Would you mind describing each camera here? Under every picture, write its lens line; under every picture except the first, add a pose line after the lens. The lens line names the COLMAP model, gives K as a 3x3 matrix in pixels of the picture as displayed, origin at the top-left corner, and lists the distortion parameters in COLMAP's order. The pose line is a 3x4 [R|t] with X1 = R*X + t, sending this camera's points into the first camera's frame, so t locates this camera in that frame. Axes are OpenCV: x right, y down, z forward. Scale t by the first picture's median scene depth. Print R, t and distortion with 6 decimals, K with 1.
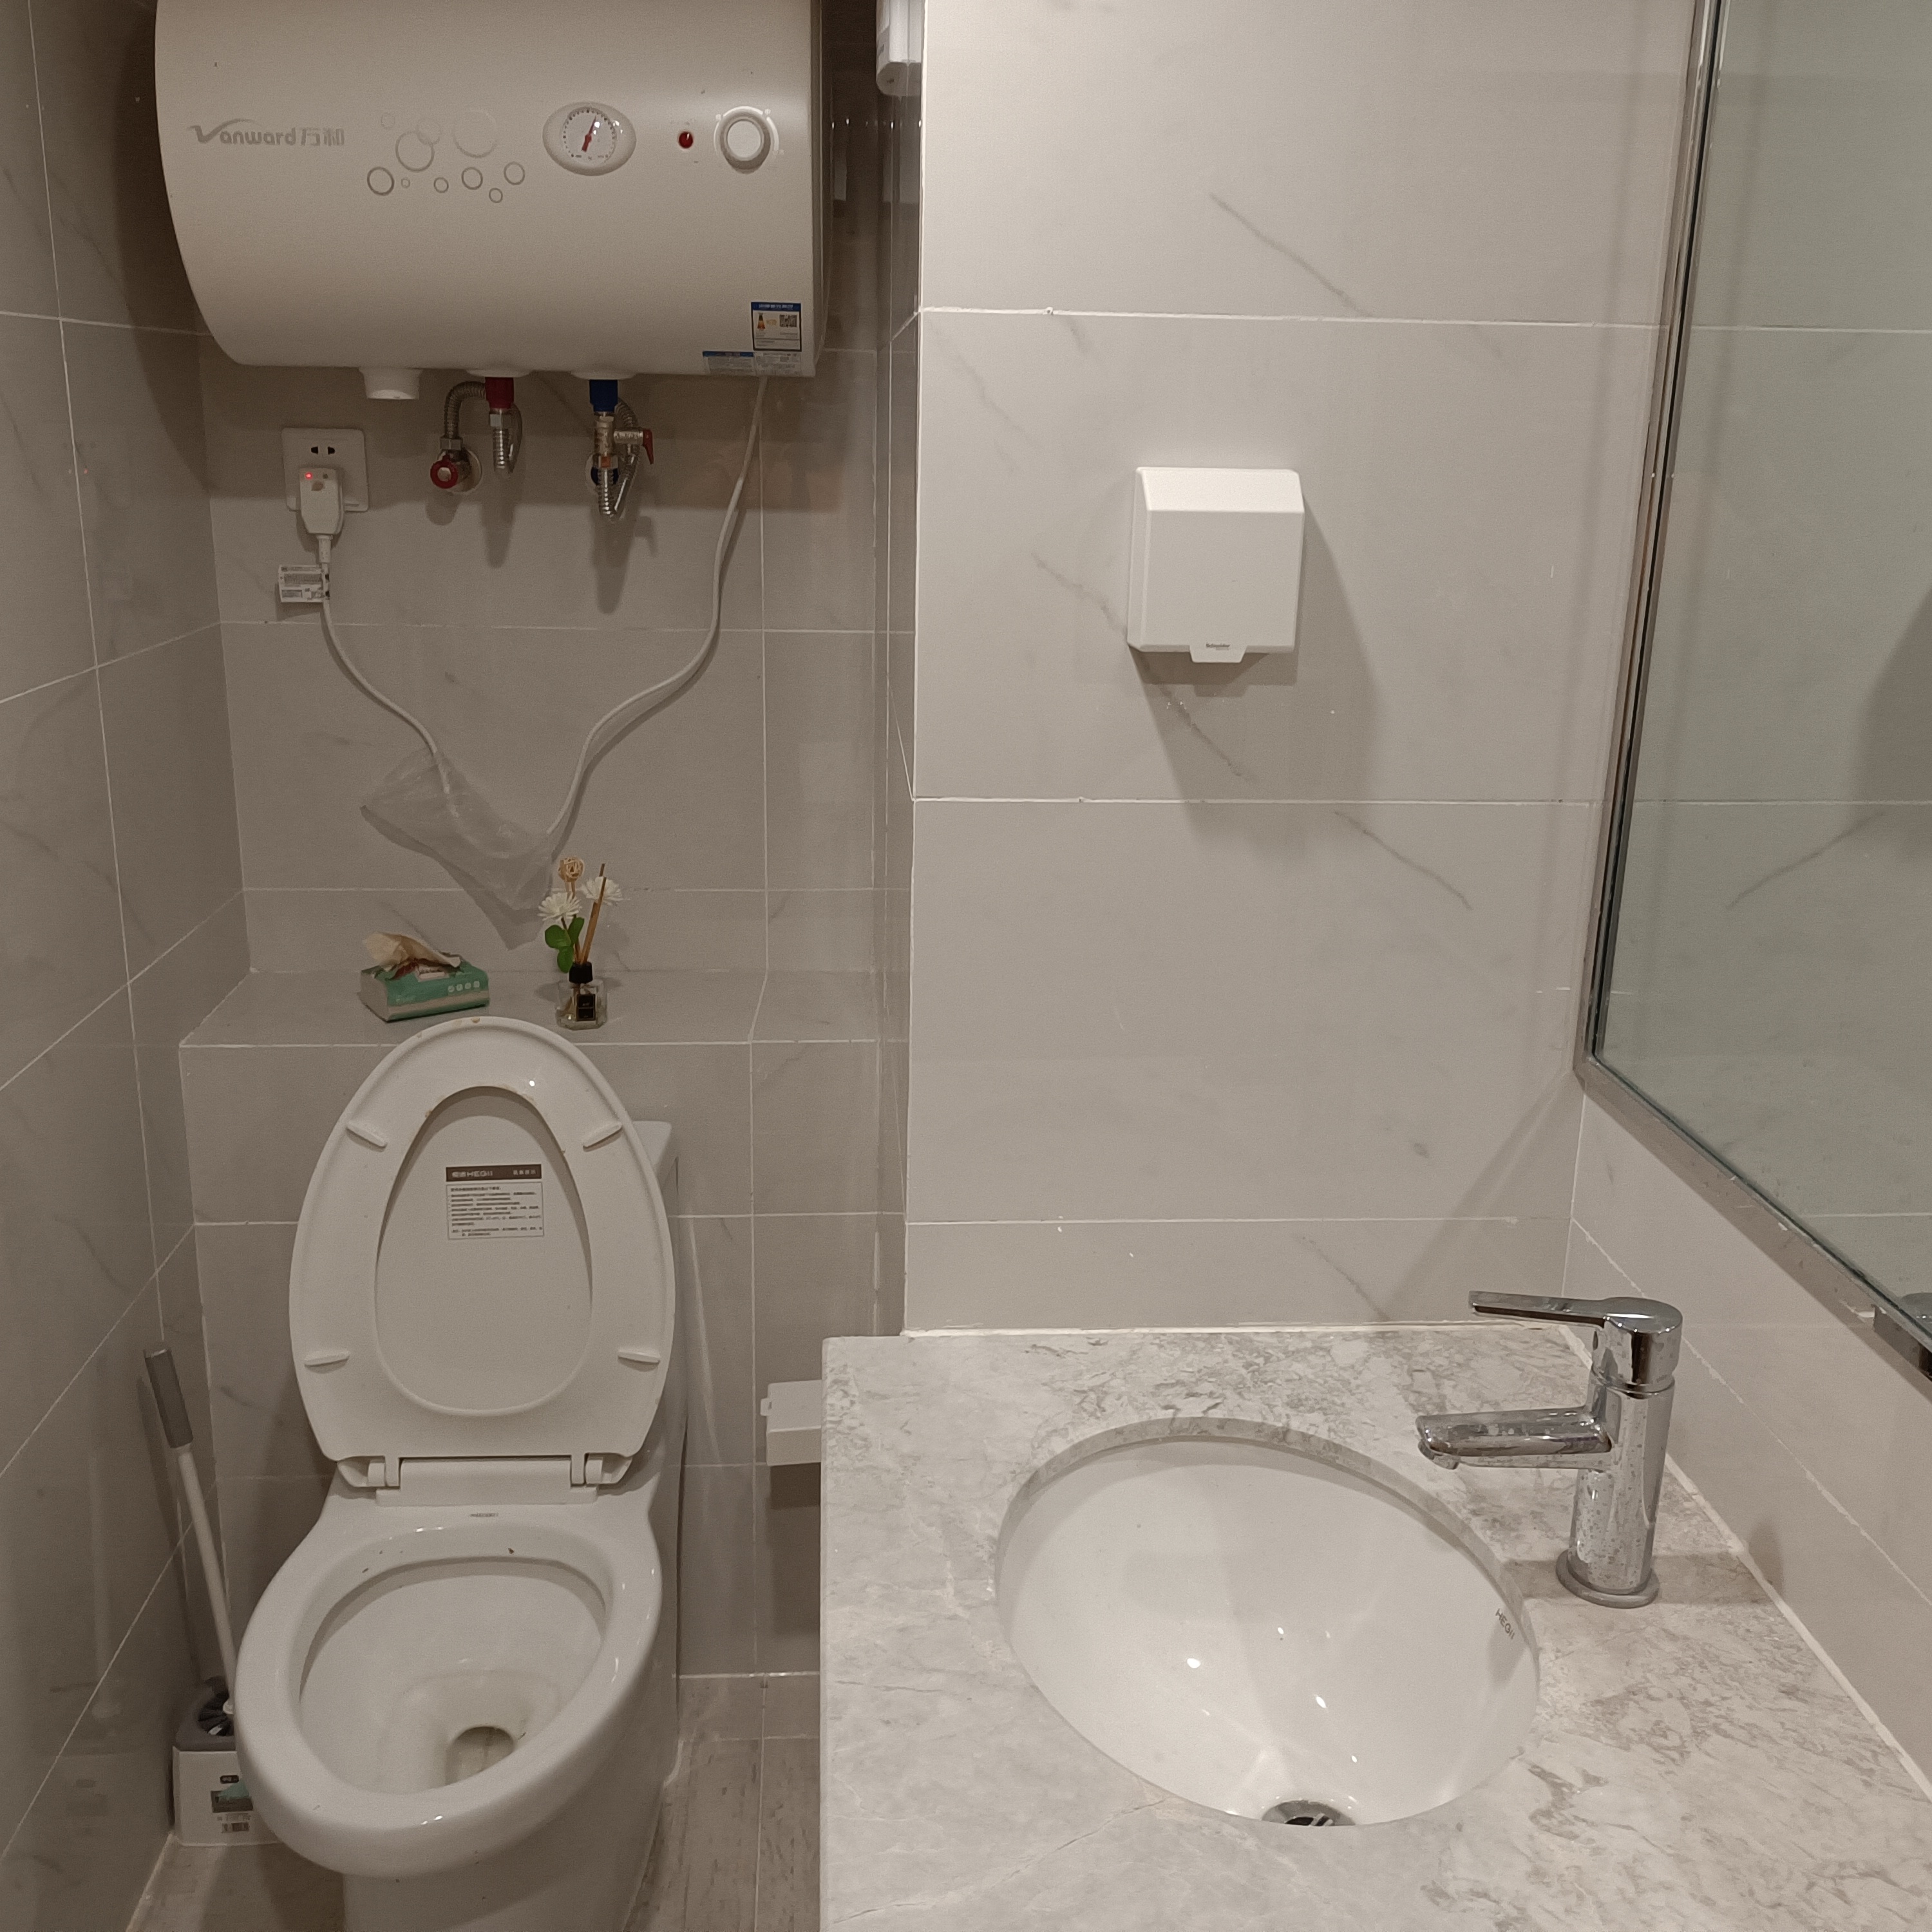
lens RADIAL K [[1911.8, 0, 959.5], [0, 1911.8, 956.9], [0, 0, 1]] dist [0.115592, -0.189237]
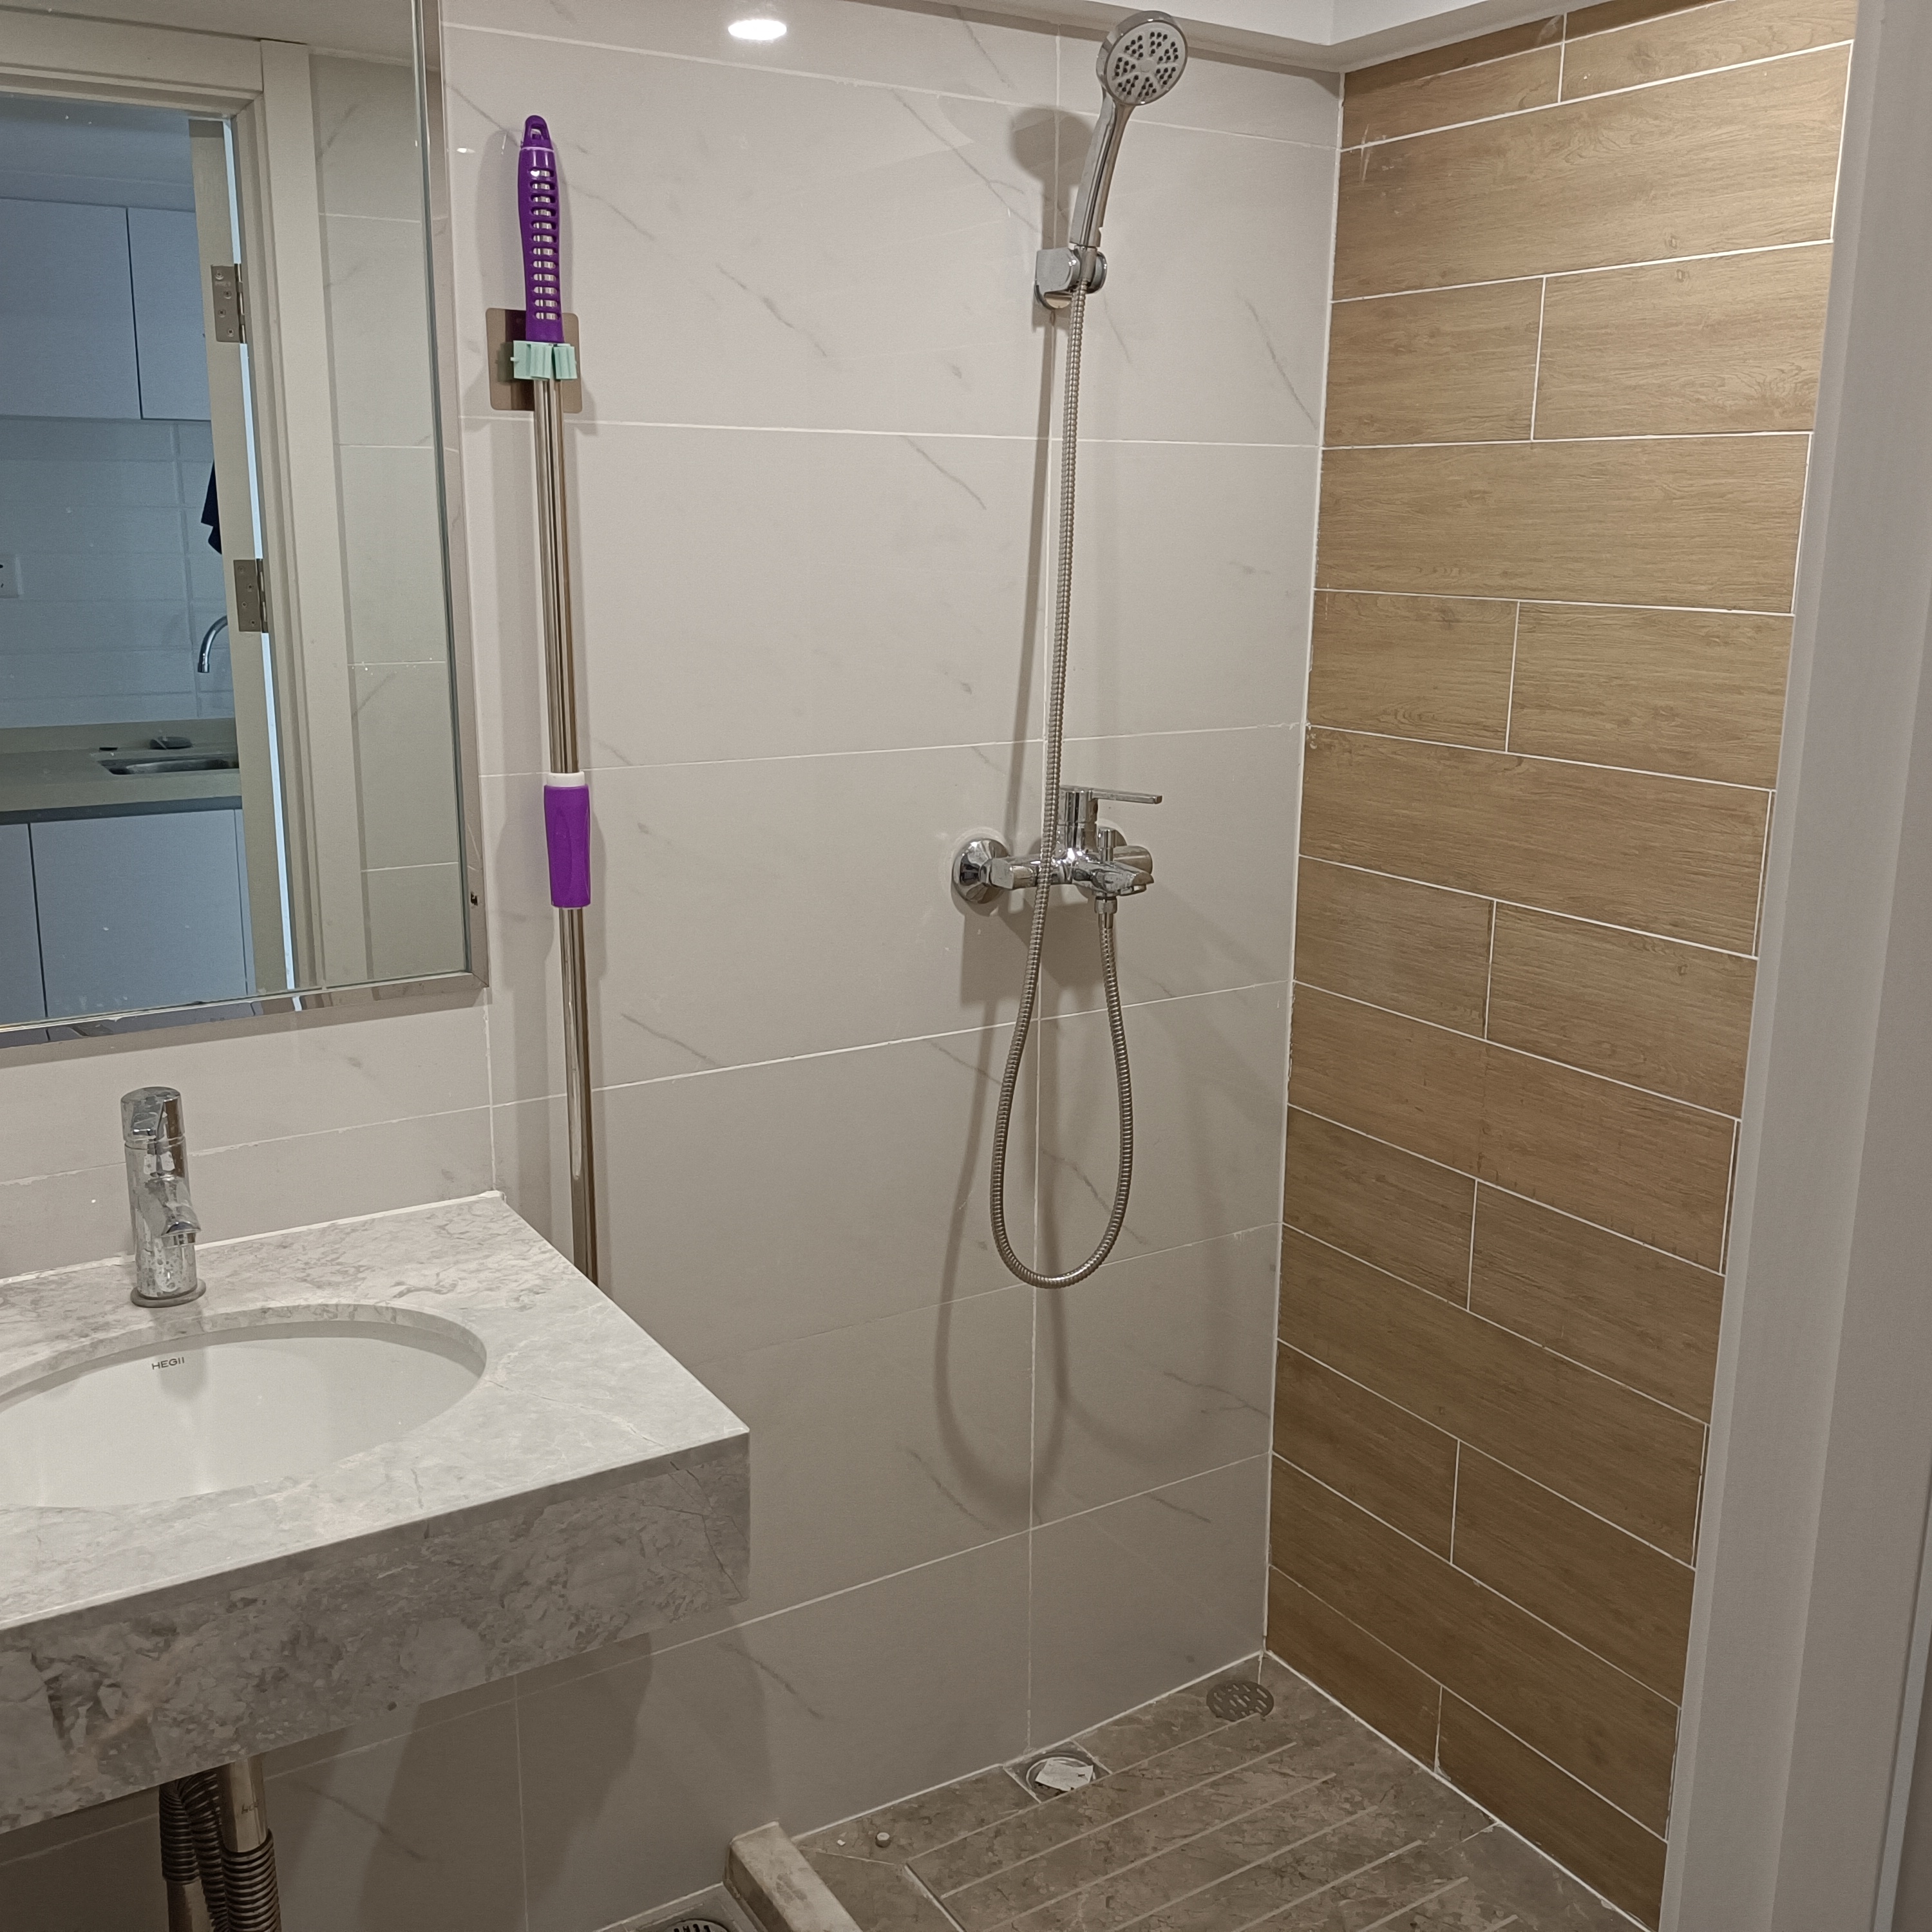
lens RADIAL K [[1911.8, 0, 959.5], [0, 1911.8, 956.9], [0, 0, 1]] dist [0.115592, -0.189237]
pose [[-0.458807, -0.228680, 0.858604, -1.222005], [0.228466, 0.903462, 0.362711, -0.315561], [-0.858661, 0.362576, -0.362269, 1.049308]]
